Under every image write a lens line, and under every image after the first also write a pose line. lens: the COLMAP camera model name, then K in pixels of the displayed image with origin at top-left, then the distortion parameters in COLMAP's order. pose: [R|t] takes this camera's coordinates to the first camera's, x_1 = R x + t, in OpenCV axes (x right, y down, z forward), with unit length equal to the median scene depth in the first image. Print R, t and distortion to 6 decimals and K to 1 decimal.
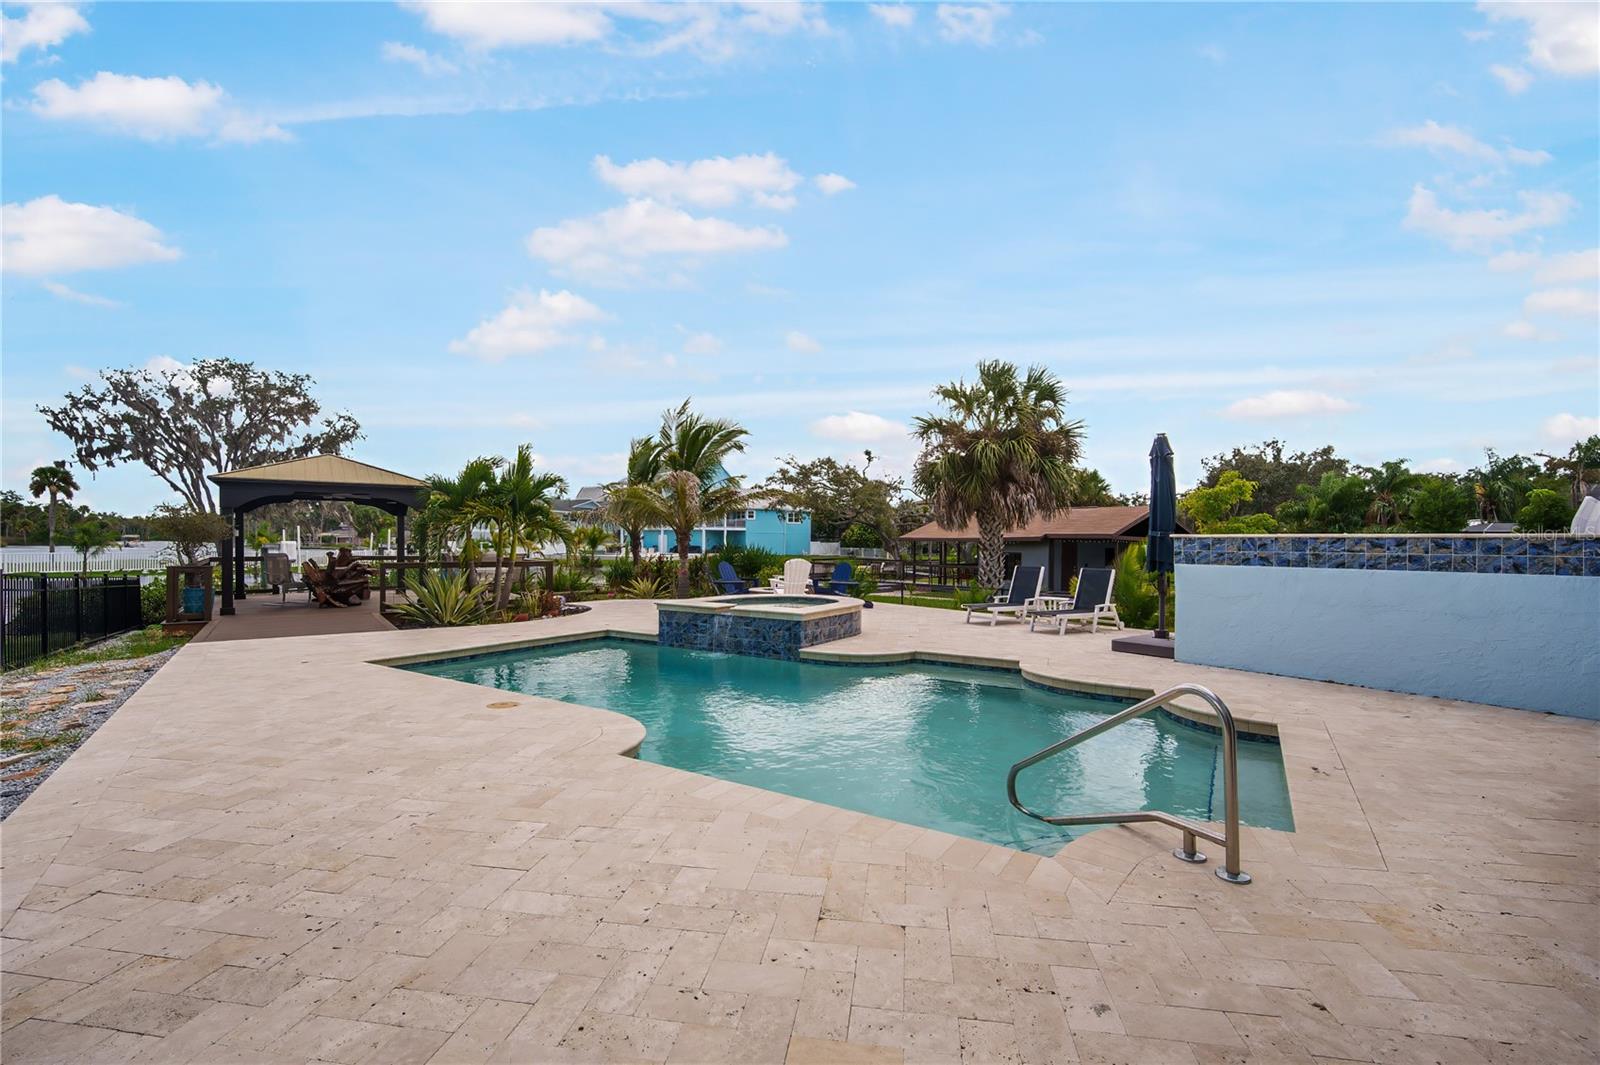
lens RADIAL K [[697.0, 0, 789.5], [0, 697.0, 539.1], [0, 0, 1]] dist [-0.002719, -0.000279]
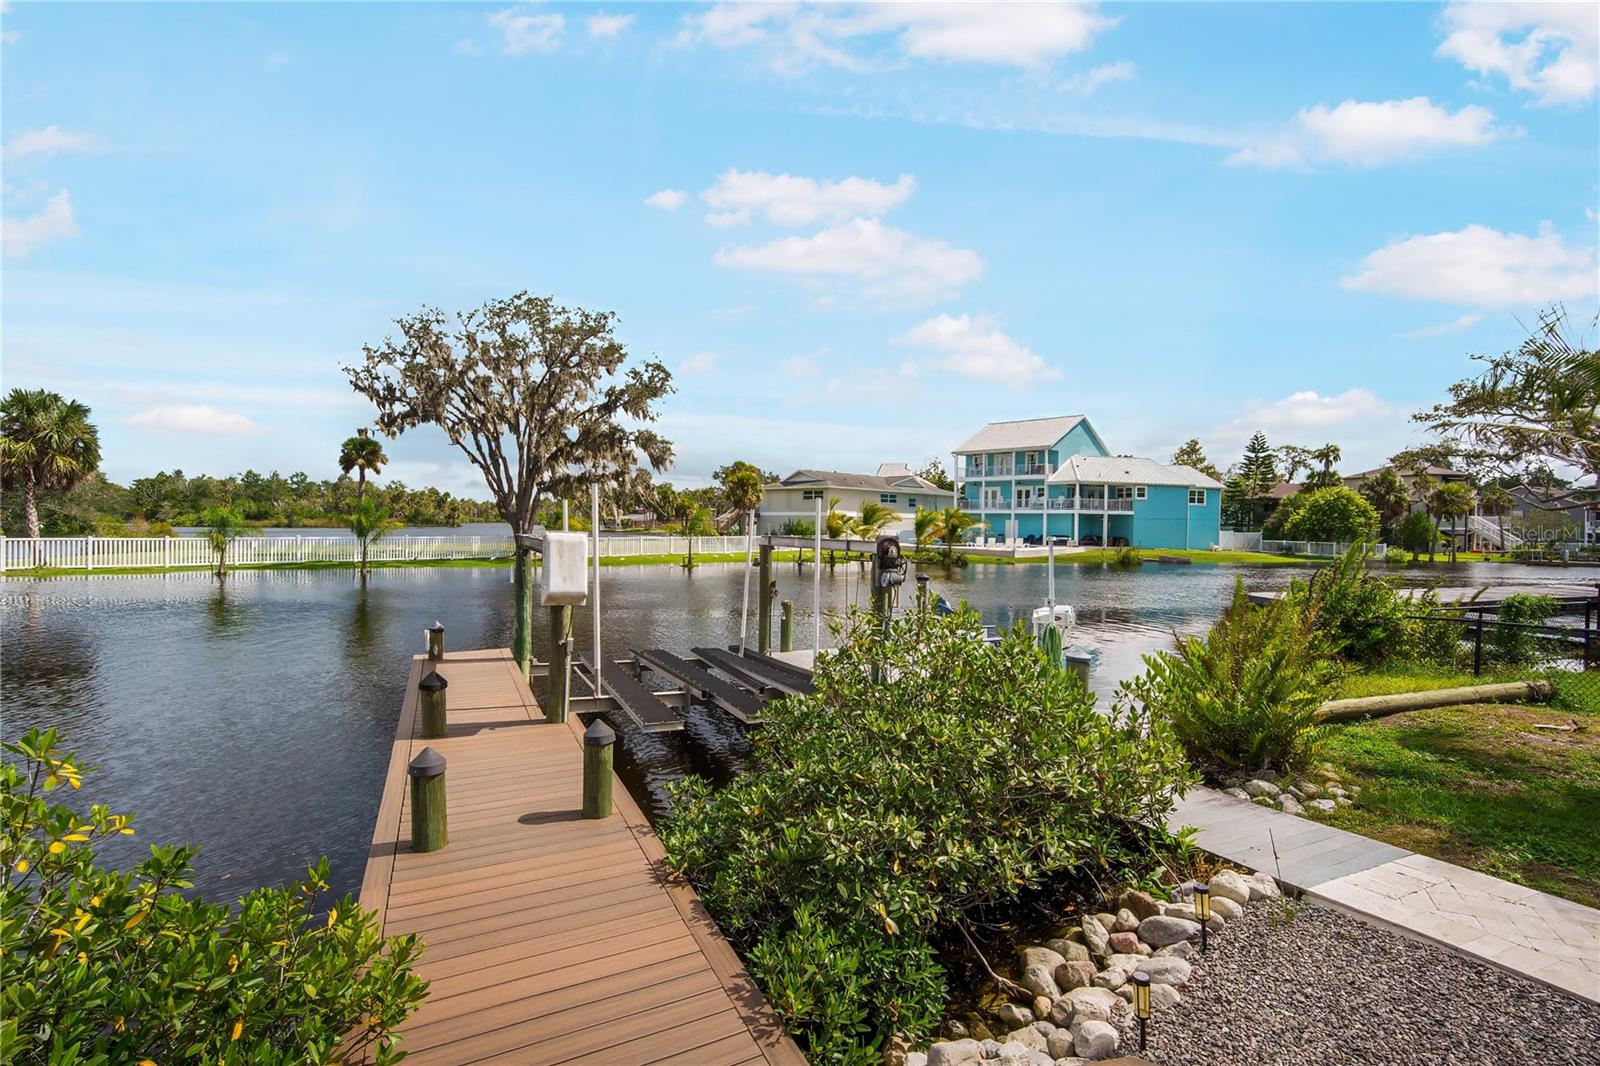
lens RADIAL K [[697.0, 0, 787.7], [0, 697.0, 522.5], [0, 0, 1]] dist [-0.002719, -0.000279]
pose [[0.939457, 0.007522, -0.342584, -0.258101], [-0.008456, 0.999963, -0.001231, -0.001092], [0.342562, 0.004053, 0.939486, 0.362864]]
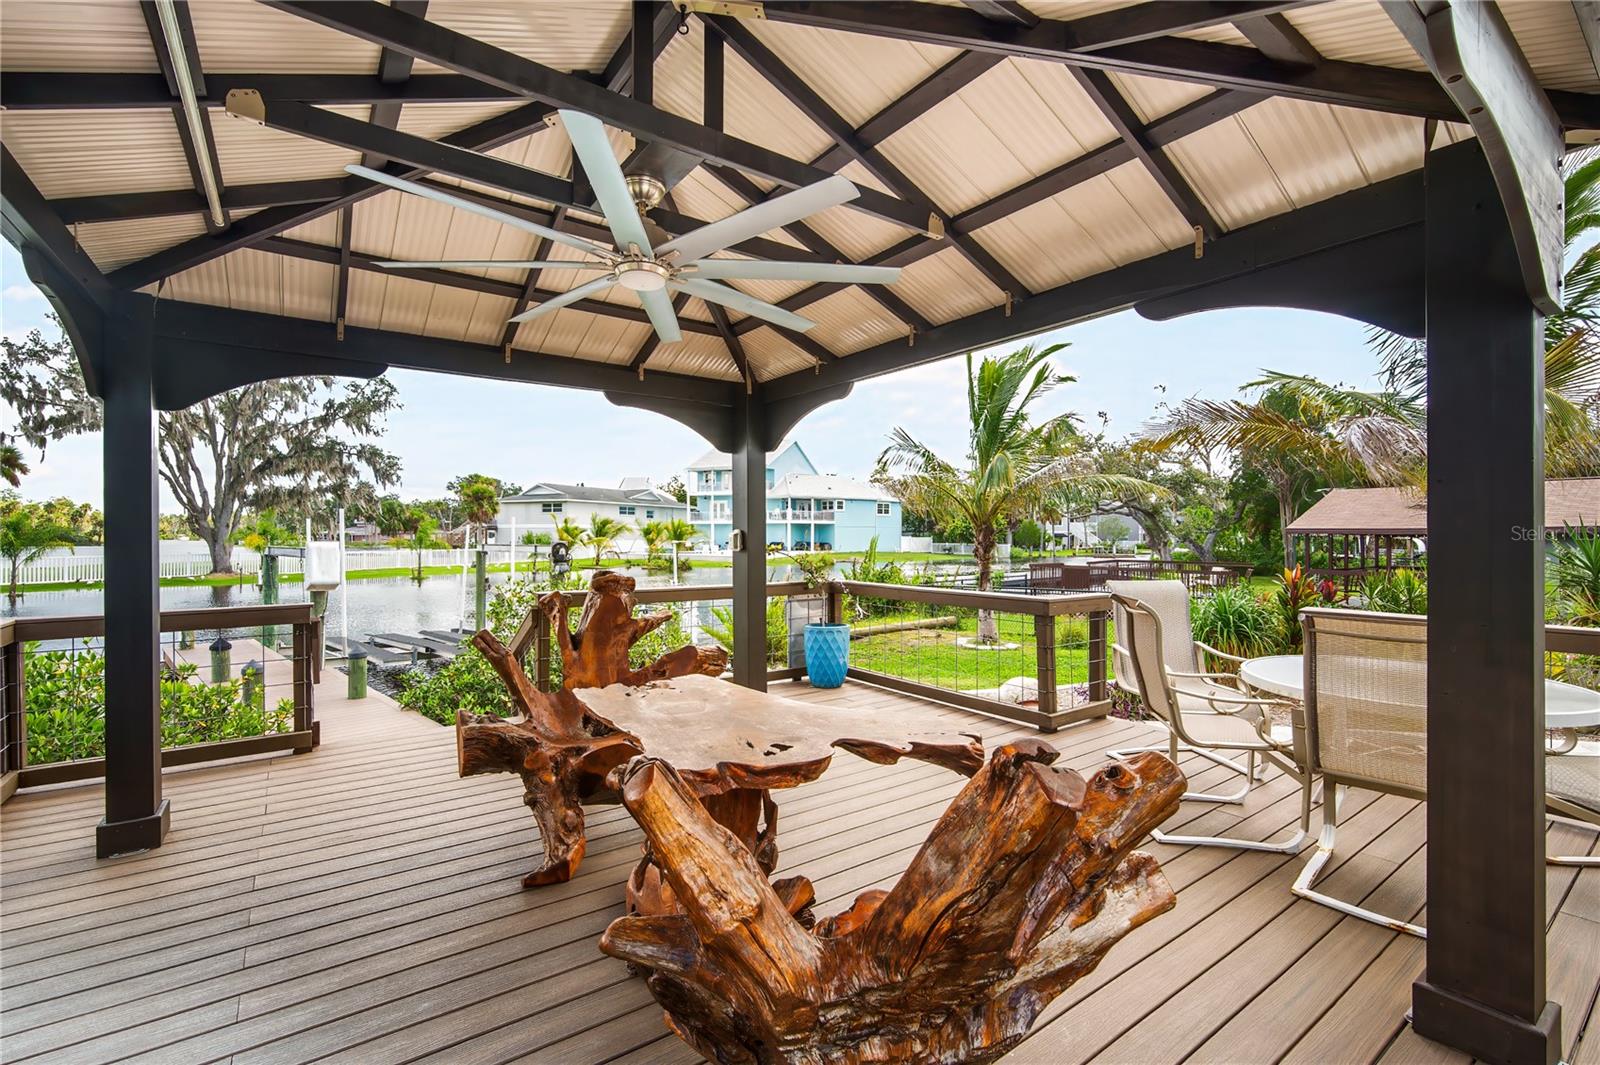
lens RADIAL K [[697.0, 0, 792.2], [0, 697.0, 527.9], [0, 0, 1]] dist [-0.002719, -0.000279]
pose [[0.999977, -0.006838, -0.000262, -0.196316], [0.006836, 0.999940, -0.008521, -0.000505], [0.000320, 0.008519, 0.999964, 0.251543]]
